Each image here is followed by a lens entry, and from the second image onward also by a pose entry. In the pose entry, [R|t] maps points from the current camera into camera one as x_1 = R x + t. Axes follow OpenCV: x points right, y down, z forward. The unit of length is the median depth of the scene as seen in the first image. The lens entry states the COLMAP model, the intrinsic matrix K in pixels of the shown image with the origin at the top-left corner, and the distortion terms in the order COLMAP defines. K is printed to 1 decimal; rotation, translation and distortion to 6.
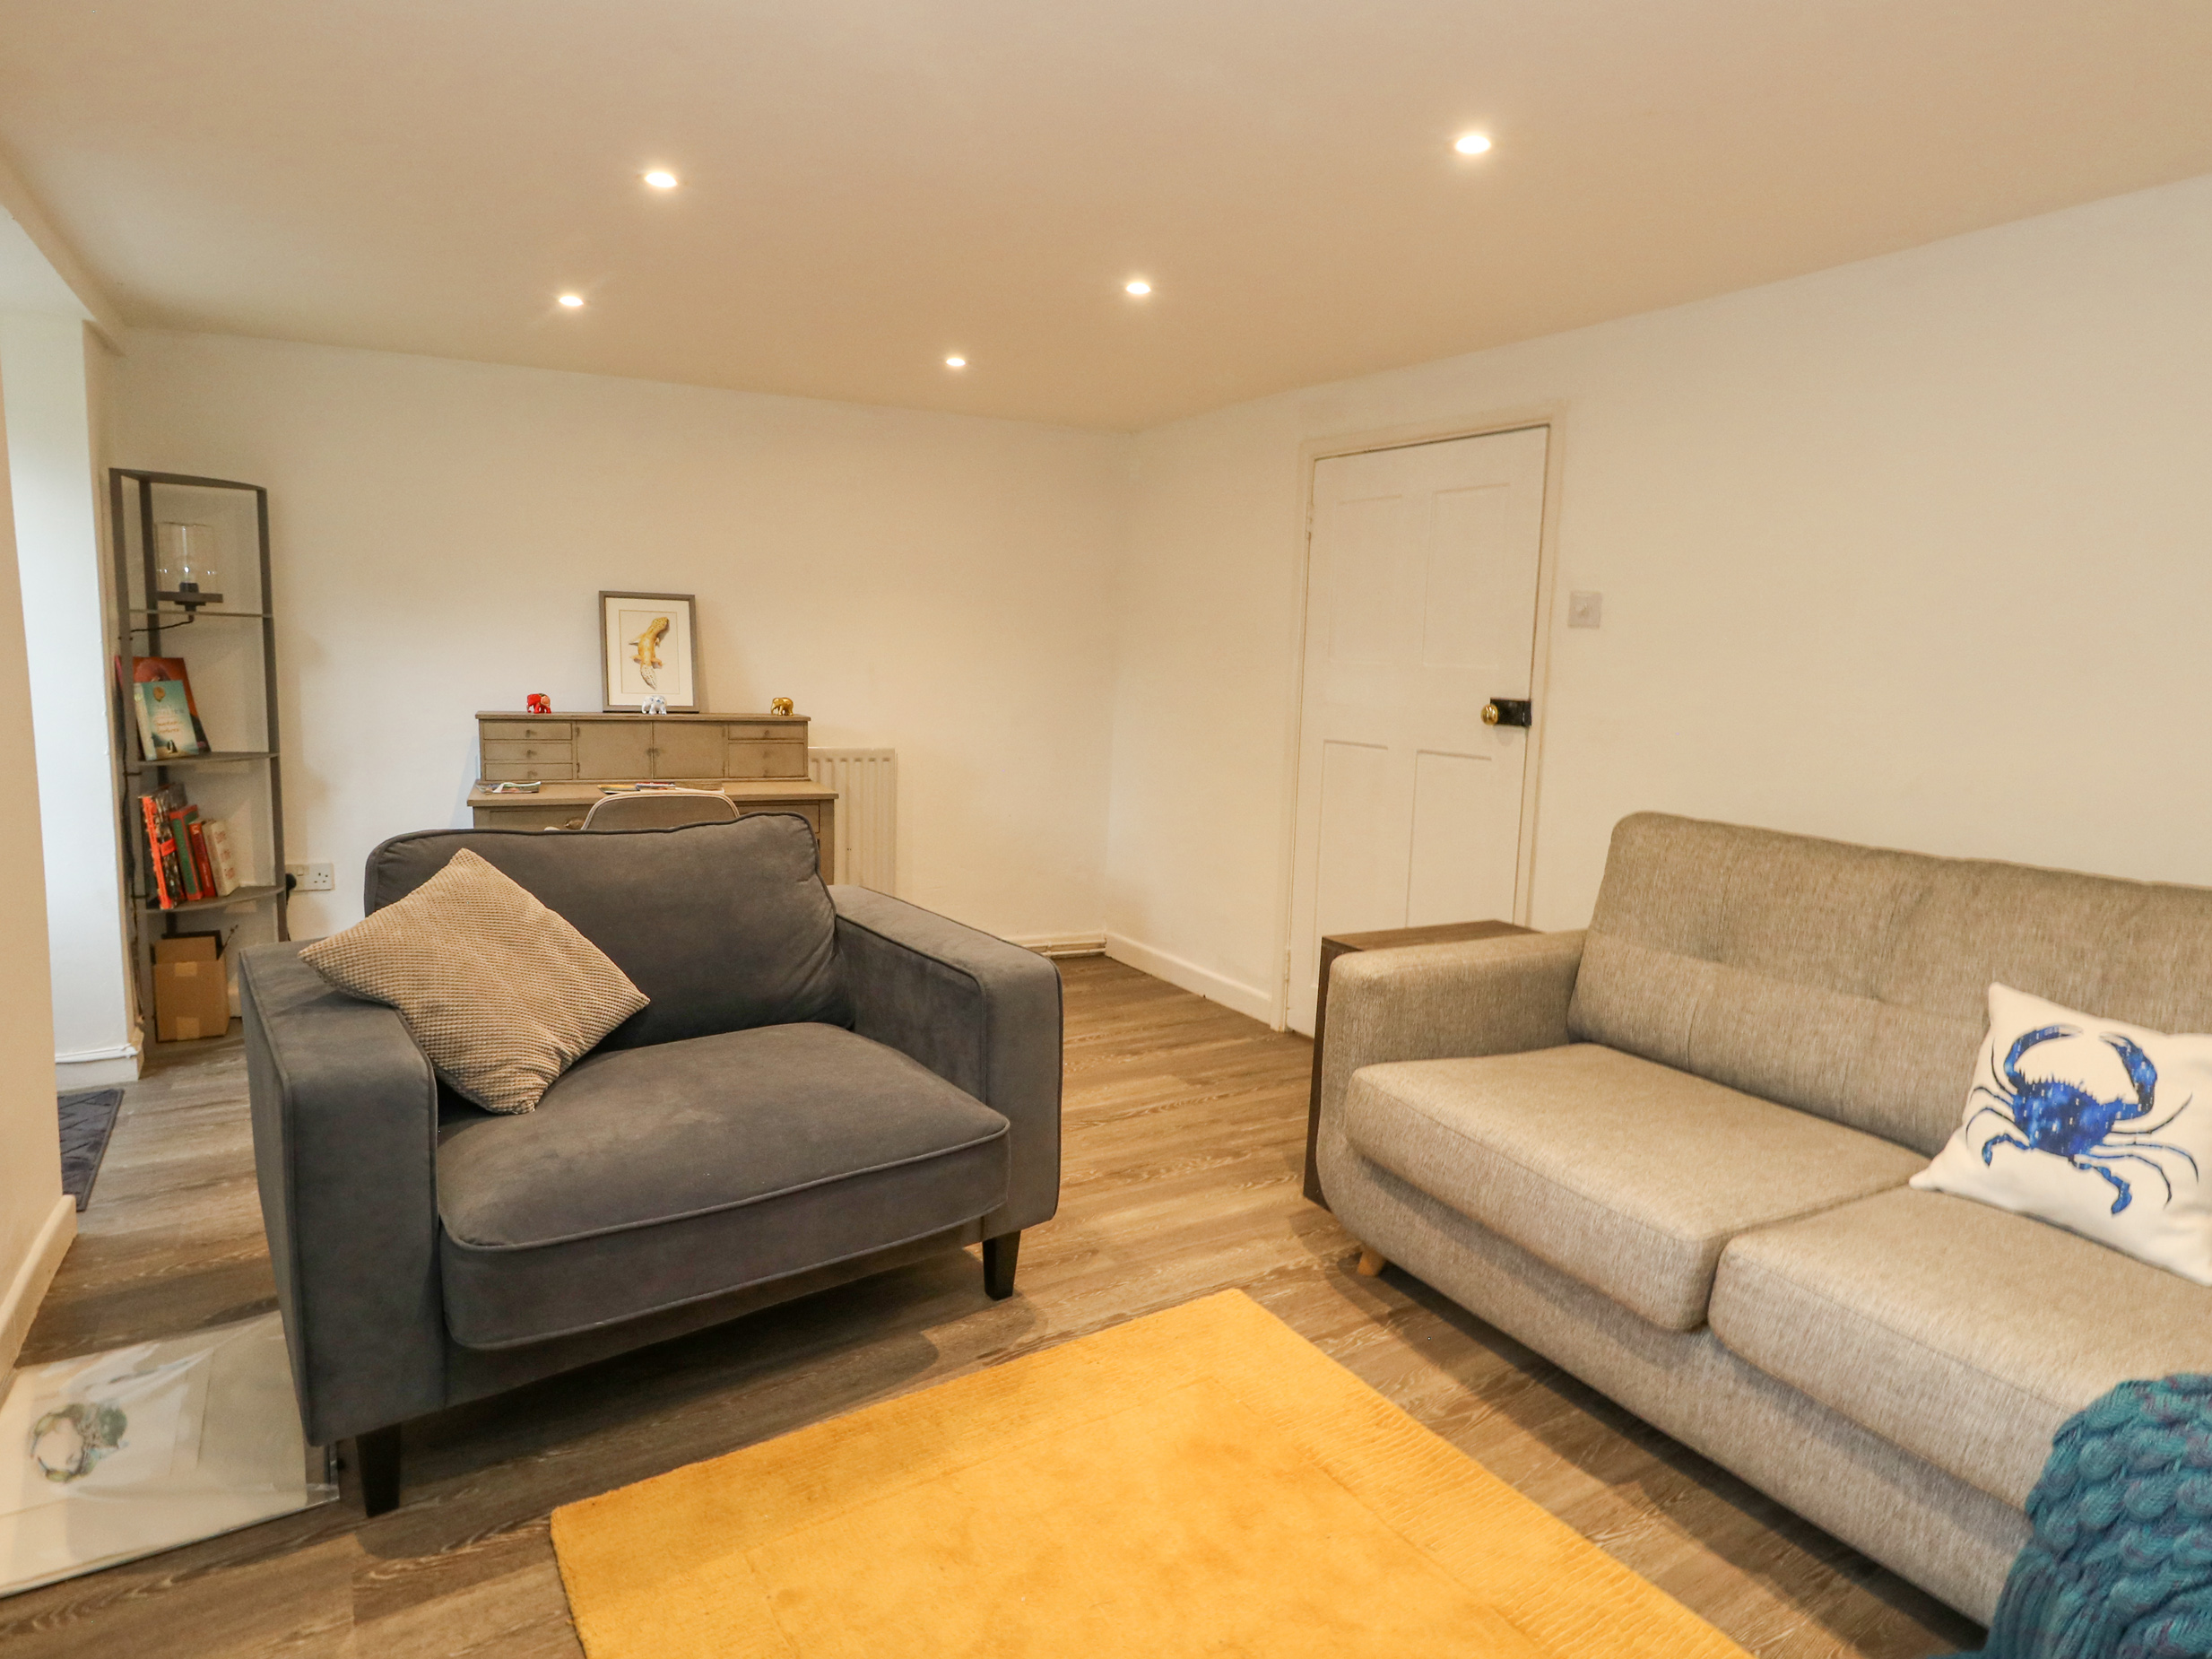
lens RADIAL K [[1230.6, 0, 1117.8], [0, 1230.6, 826.0], [0, 0, 1]] dist [-0.004415, -0.000906]
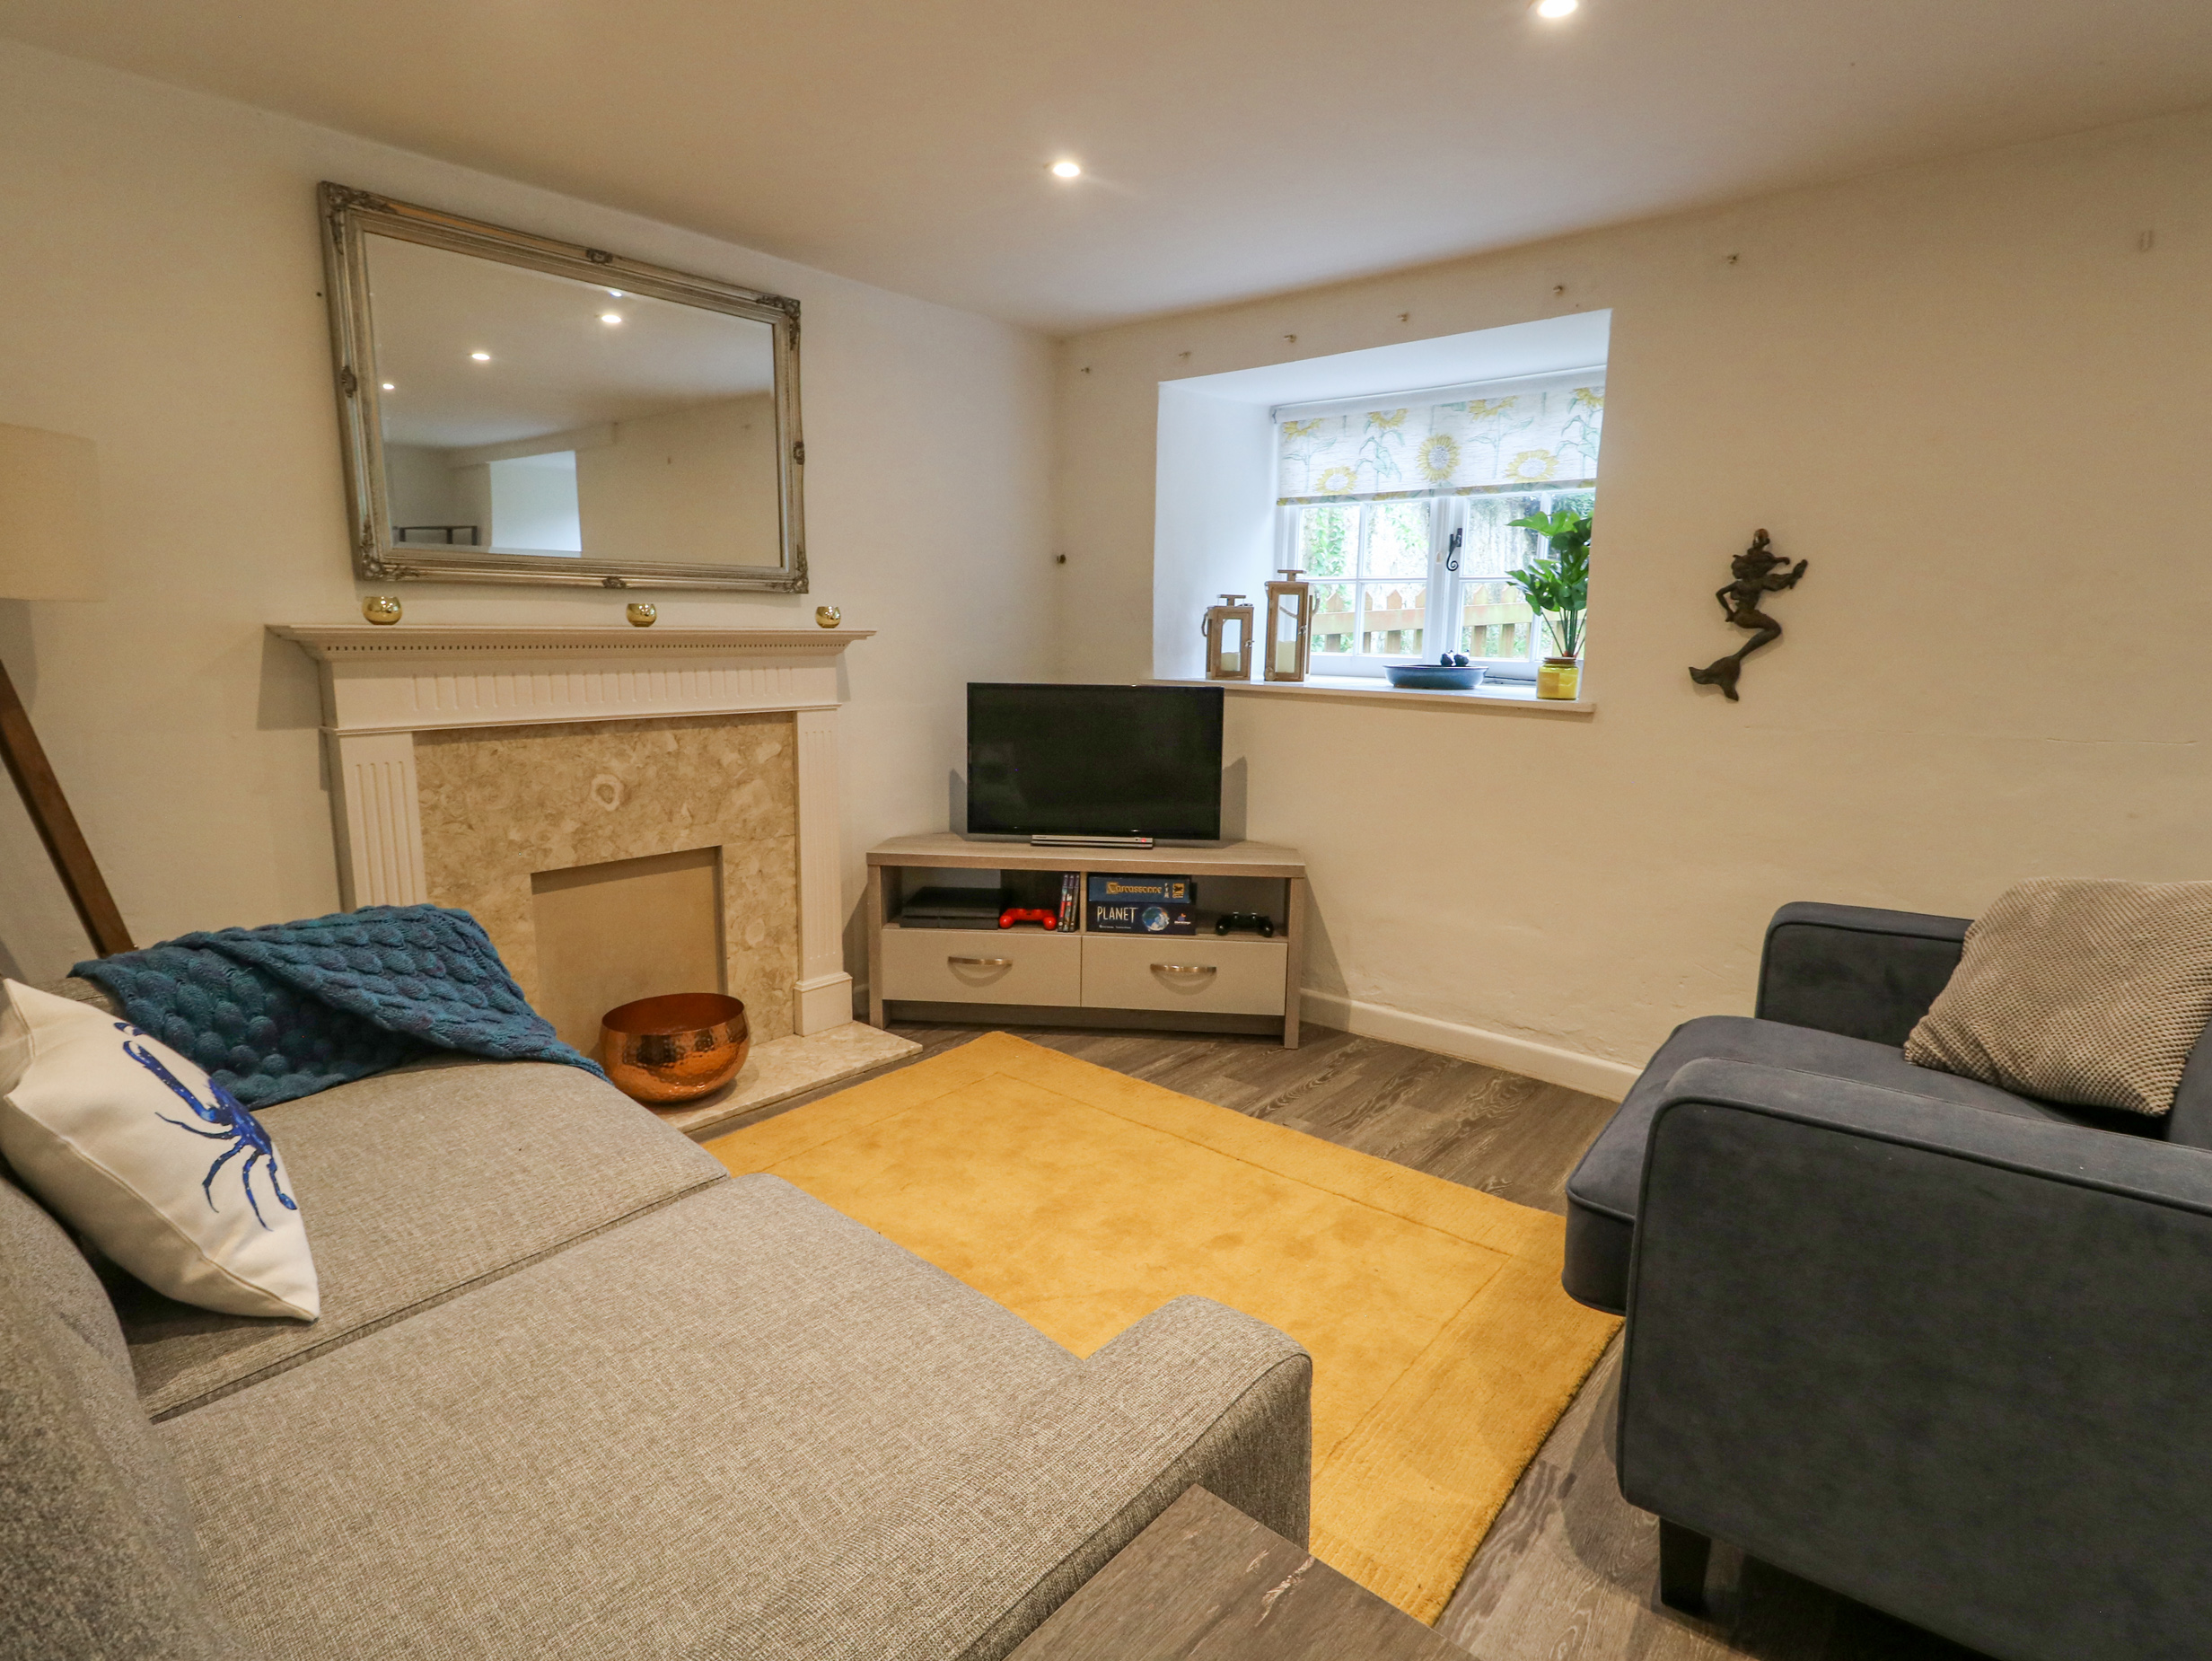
lens RADIAL K [[1149.1, 0, 1116.0], [0, 1149.1, 824.4], [0, 0, 1]] dist [0.005121, -0.001125]
pose [[-0.954699, 0.010870, -0.297376, 0.312527], [-0.080003, 0.953162, 0.291686, -0.127683], [0.286618, 0.302263, -0.909113, 1.194167]]
